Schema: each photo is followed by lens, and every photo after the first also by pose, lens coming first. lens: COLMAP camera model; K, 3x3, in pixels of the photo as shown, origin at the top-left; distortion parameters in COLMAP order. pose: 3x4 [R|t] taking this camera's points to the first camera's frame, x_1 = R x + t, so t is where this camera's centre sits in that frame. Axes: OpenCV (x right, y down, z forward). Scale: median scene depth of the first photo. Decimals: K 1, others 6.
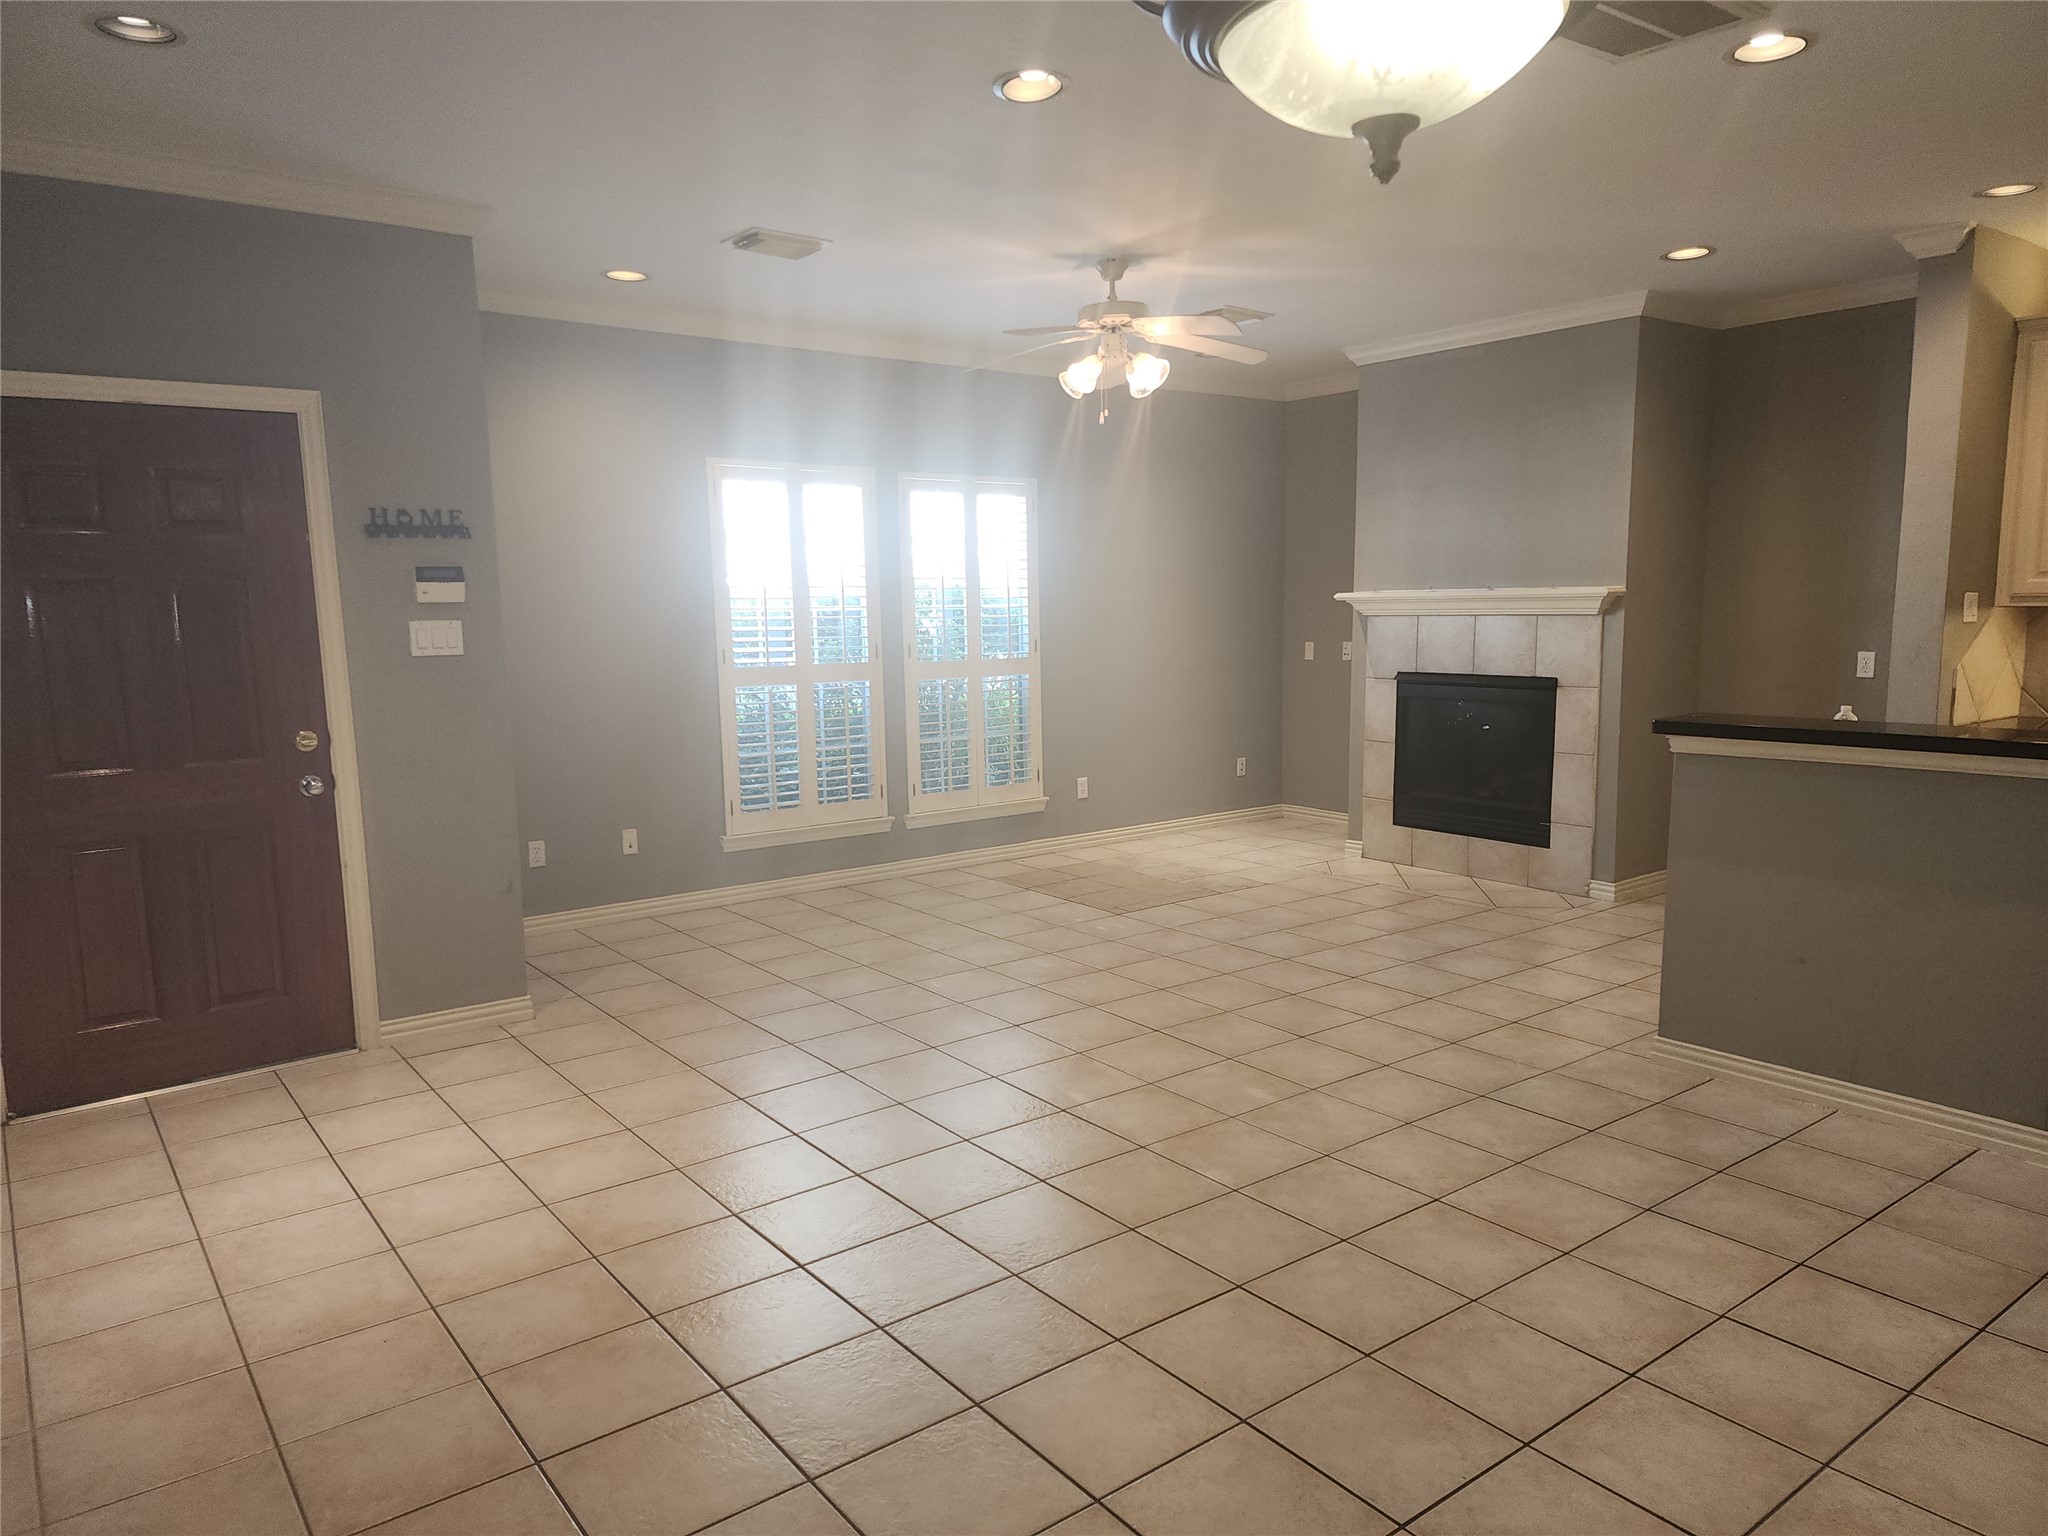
lens RADIAL K [[1357.2, 0, 1027.3], [0, 1357.2, 773.7], [0, 0, 1]] dist [0.090450, -0.084852]
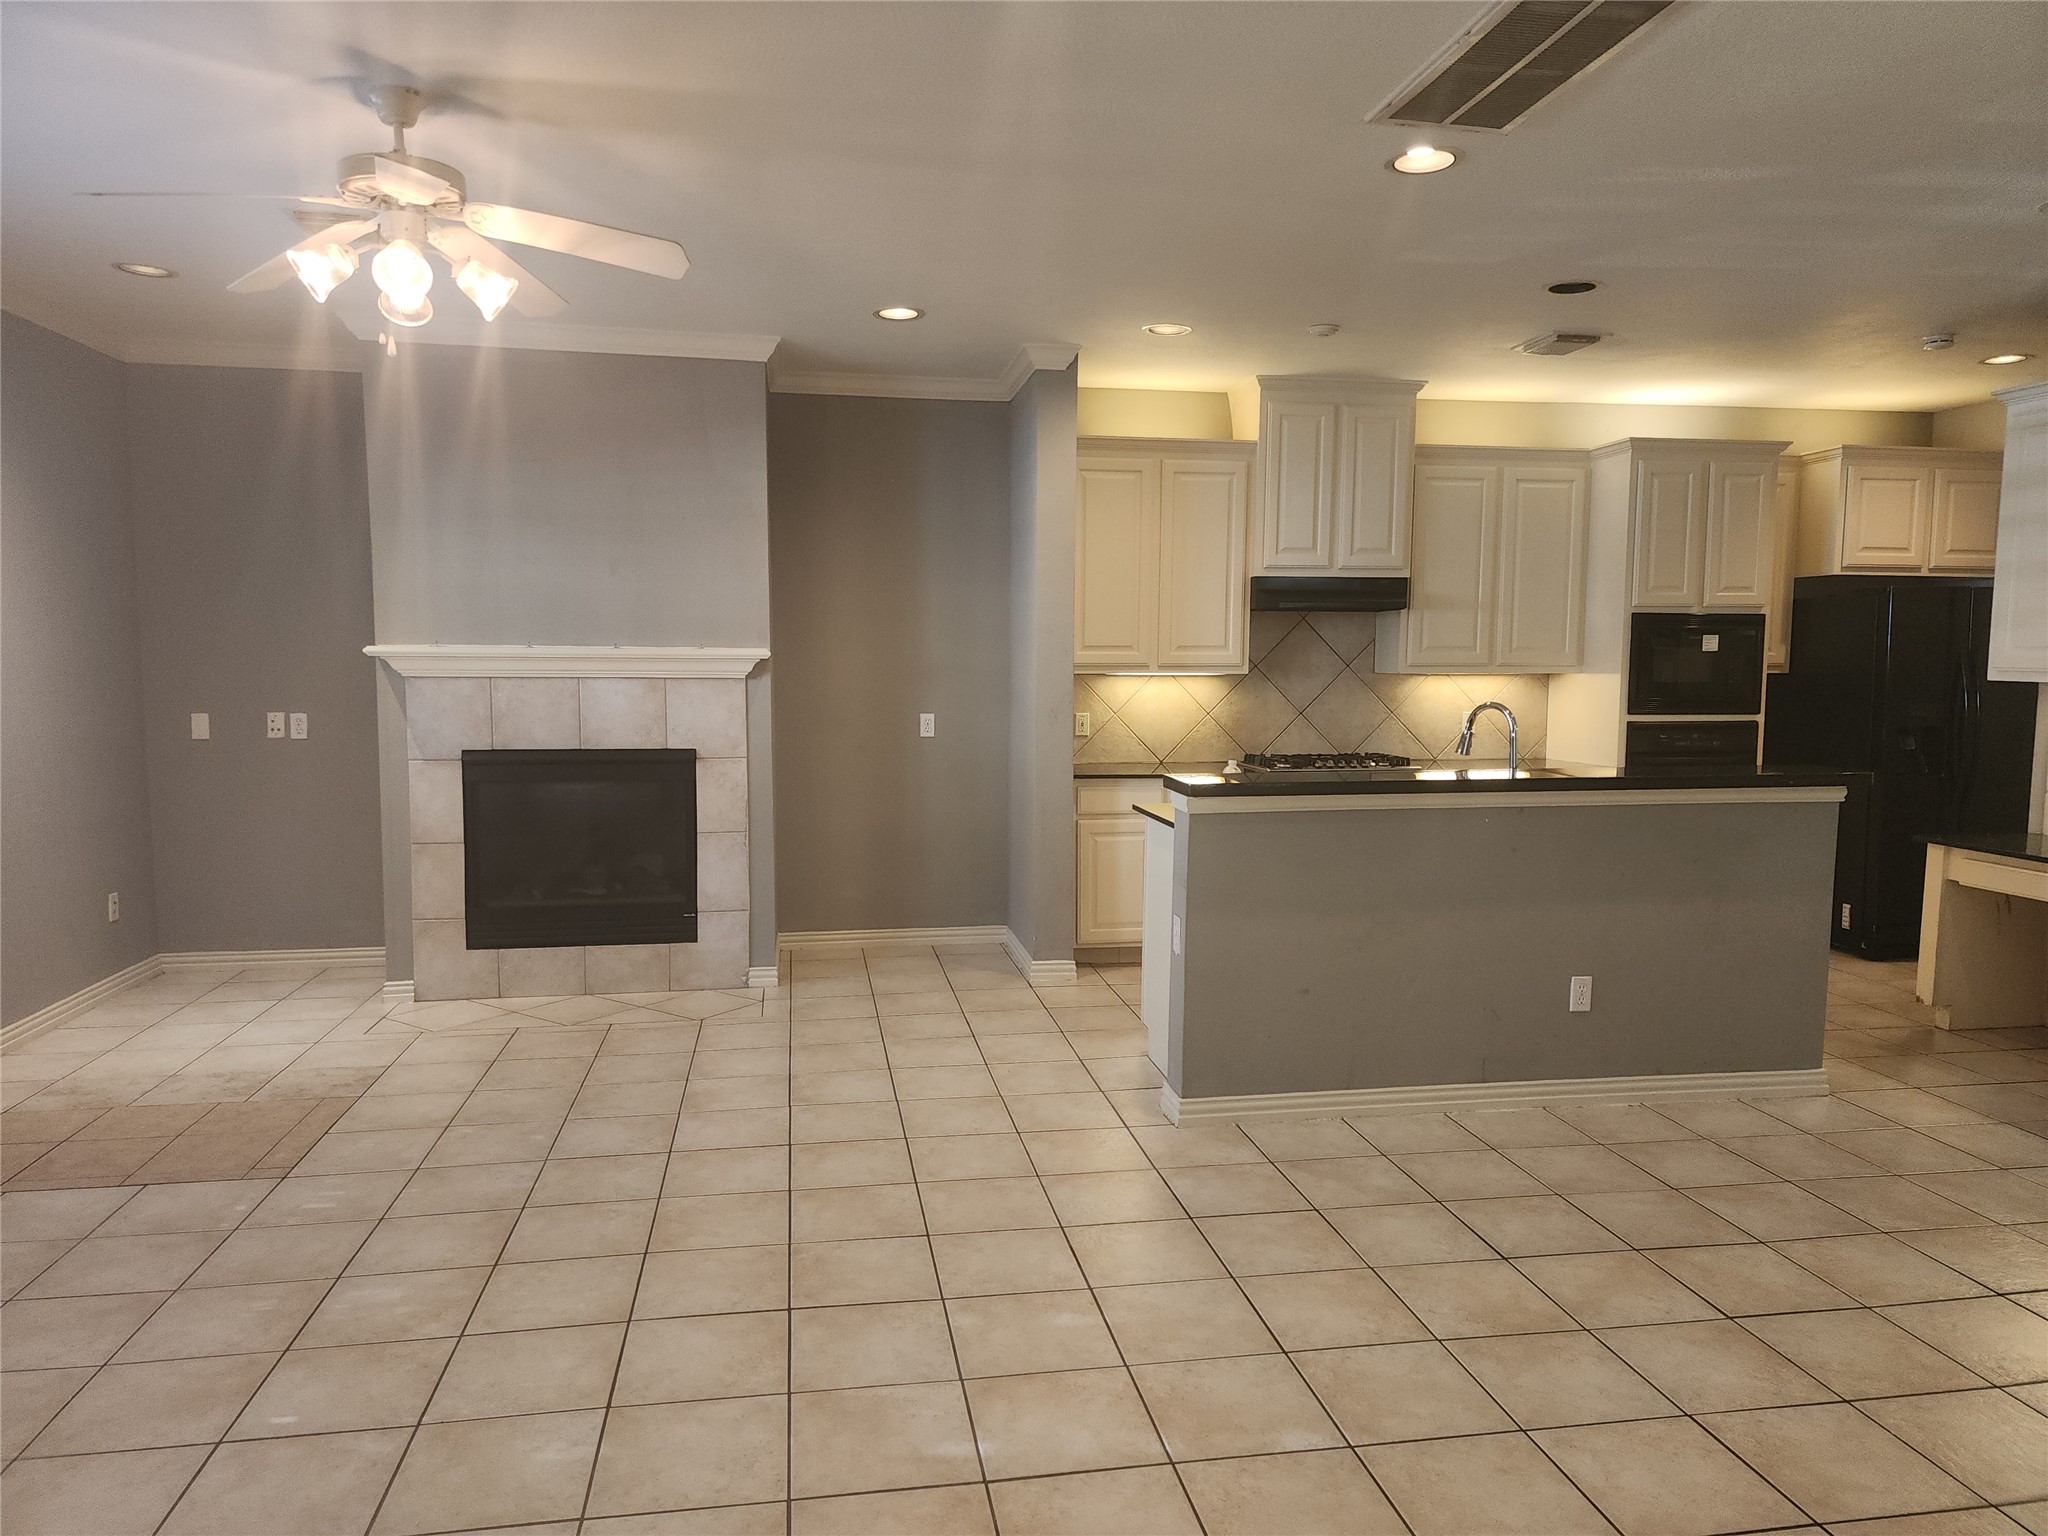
lens RADIAL K [[1357.2, 0, 1027.3], [0, 1357.2, 773.7], [0, 0, 1]] dist [0.090450, -0.084852]
pose [[0.460913, -0.060914, 0.885352, -0.309705], [0.100944, 0.994765, 0.015891, -0.048293], [-0.881685, 0.082047, 0.464650, 0.420601]]
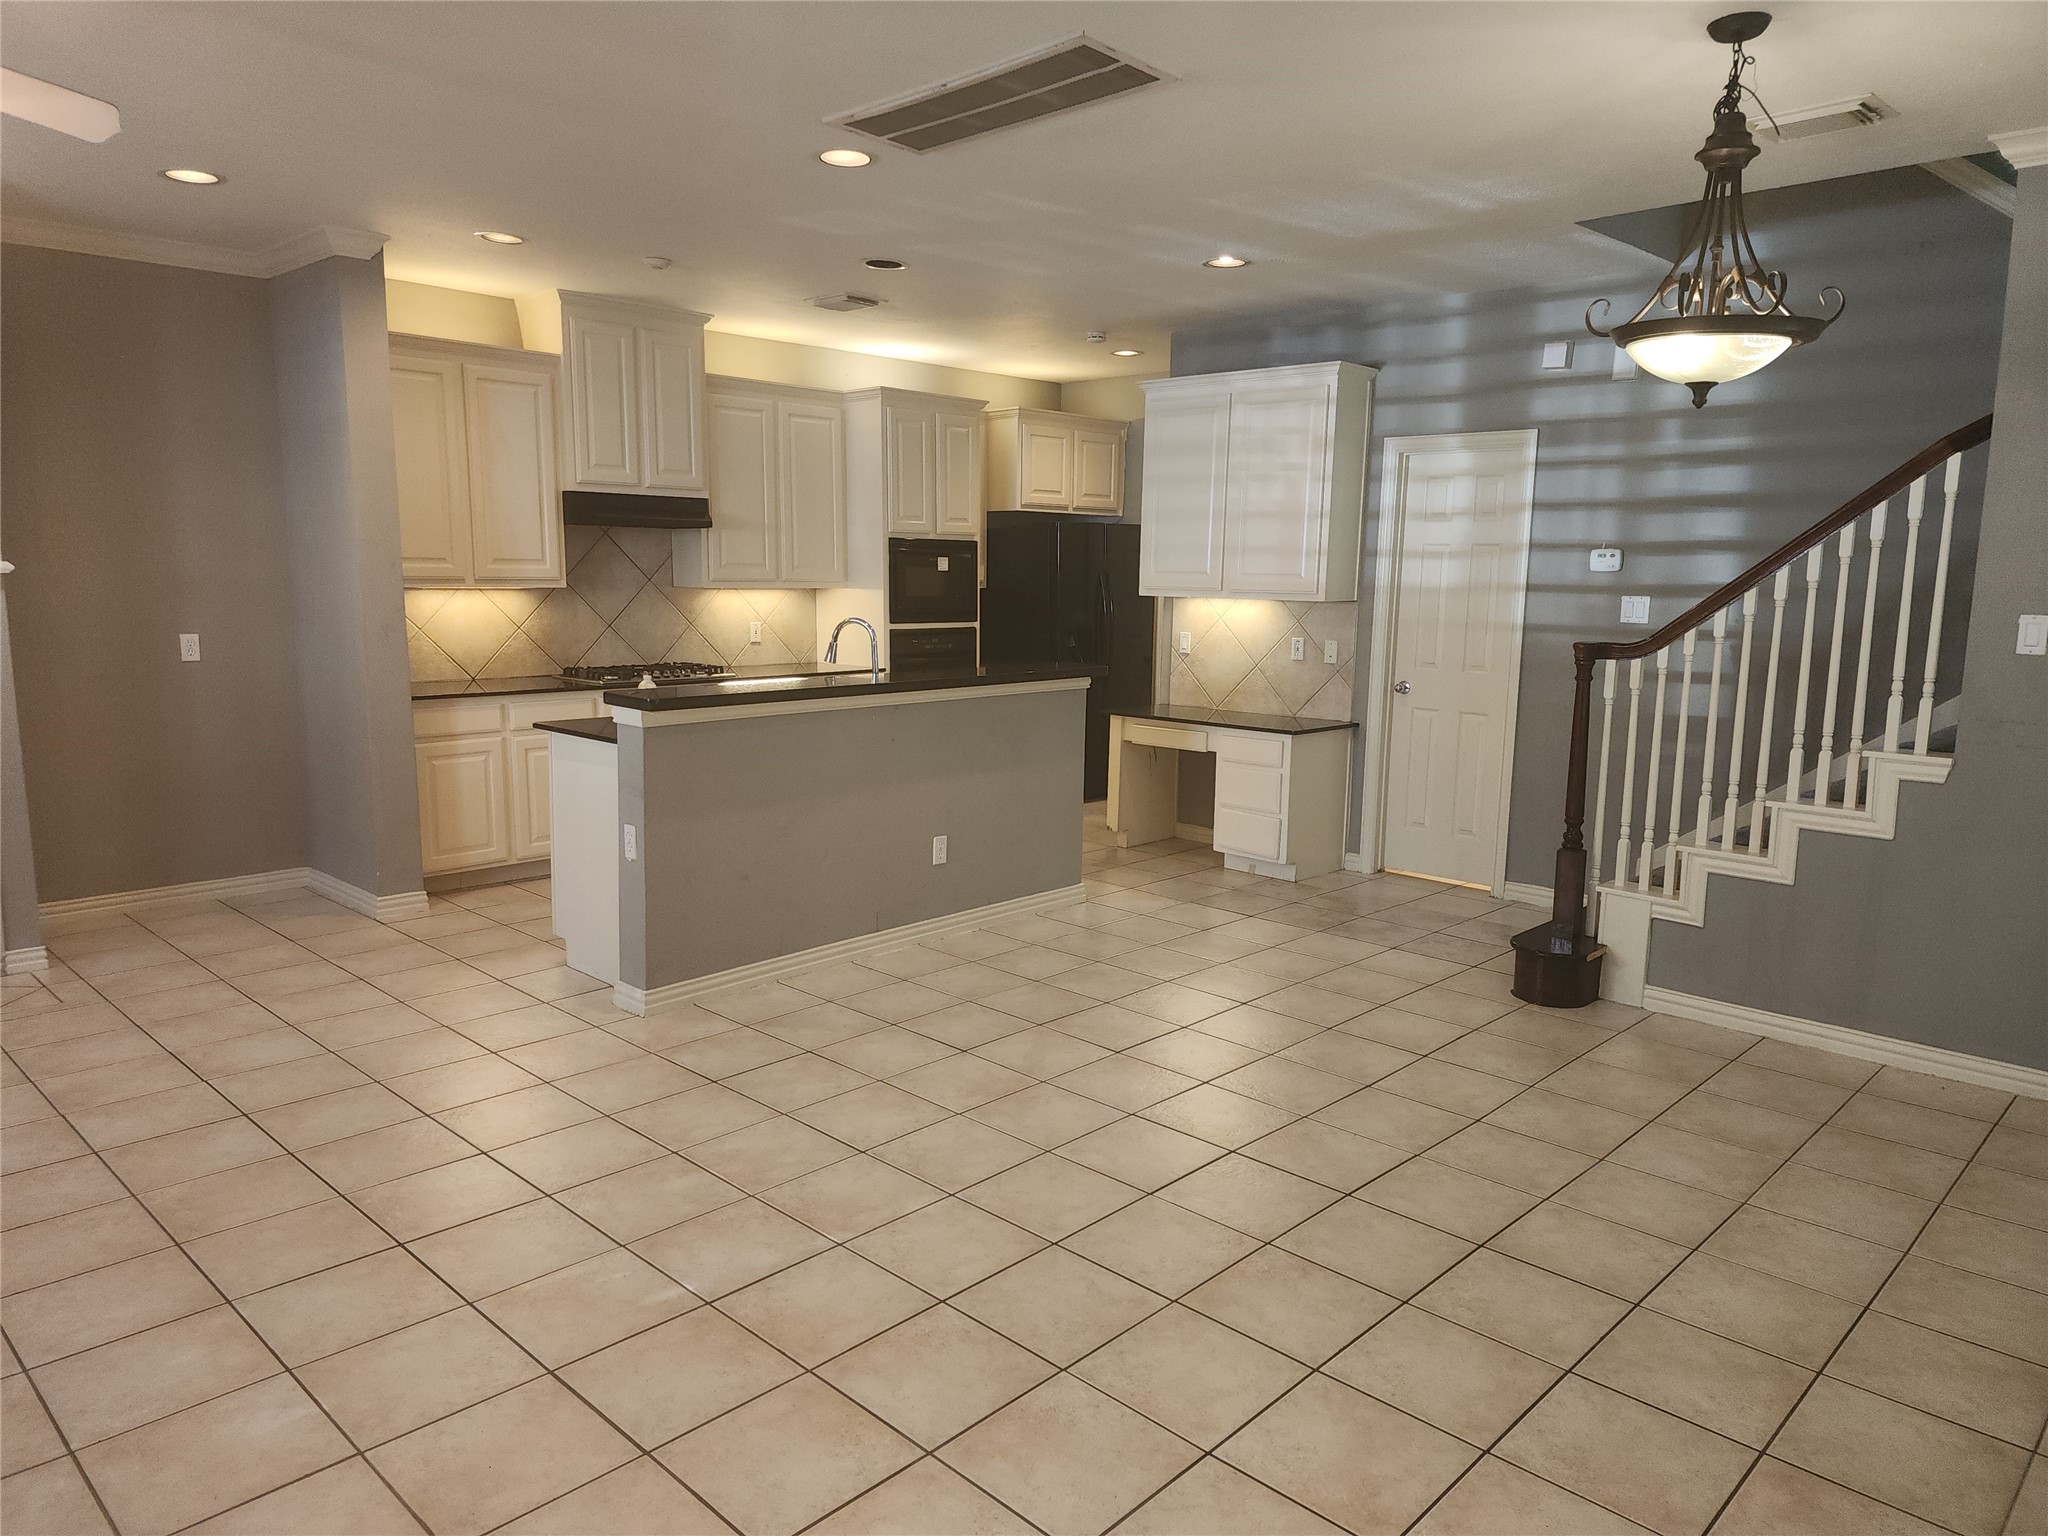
lens RADIAL K [[1357.2, 0, 1027.3], [0, 1357.2, 773.7], [0, 0, 1]] dist [0.090450, -0.084852]
pose [[-0.154918, -0.138213, 0.978211, -0.418959], [0.115530, 0.980837, 0.156880, -0.075311], [-0.981149, 0.137317, -0.135981, 0.563219]]
